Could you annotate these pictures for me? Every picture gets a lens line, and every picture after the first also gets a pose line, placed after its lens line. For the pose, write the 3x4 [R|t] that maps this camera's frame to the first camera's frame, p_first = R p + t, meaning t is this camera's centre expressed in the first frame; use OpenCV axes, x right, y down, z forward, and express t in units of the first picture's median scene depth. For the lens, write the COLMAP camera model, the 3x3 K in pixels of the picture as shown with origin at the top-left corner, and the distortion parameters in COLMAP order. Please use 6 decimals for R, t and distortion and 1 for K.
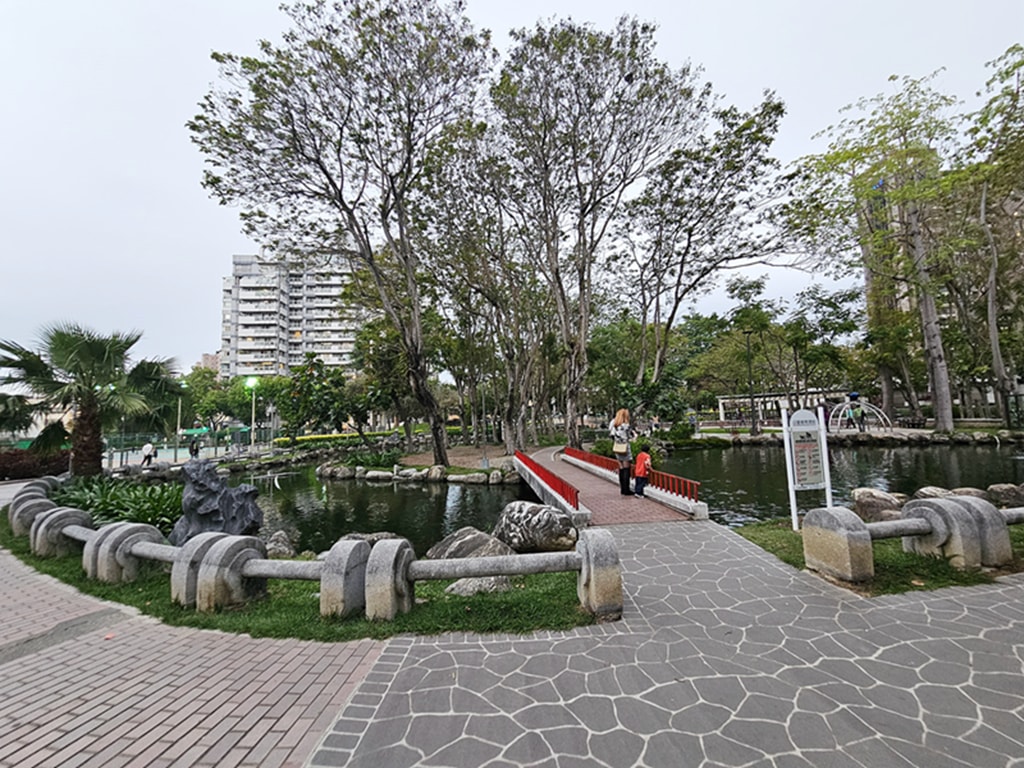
lens RADIAL K [[423.5, 0, 513.1], [0, 423.5, 384.1], [0, 0, 1]] dist [-0.003431, -0.000103]
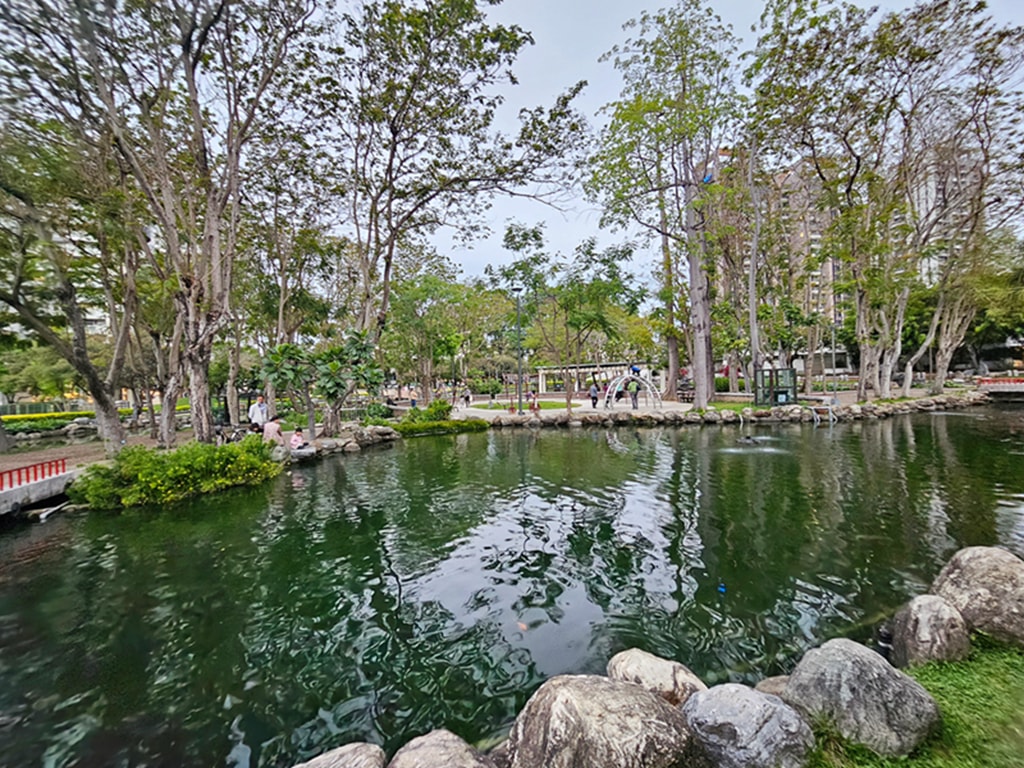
lens RADIAL K [[423.5, 0, 510.0], [0, 423.5, 385.0], [0, 0, 1]] dist [-0.003431, -0.000103]
pose [[0.960232, 0.000480, 0.279203, 0.325843], [-0.022176, 0.996970, 0.074552, 0.000910], [-0.278322, -0.077779, 0.957334, 0.209169]]
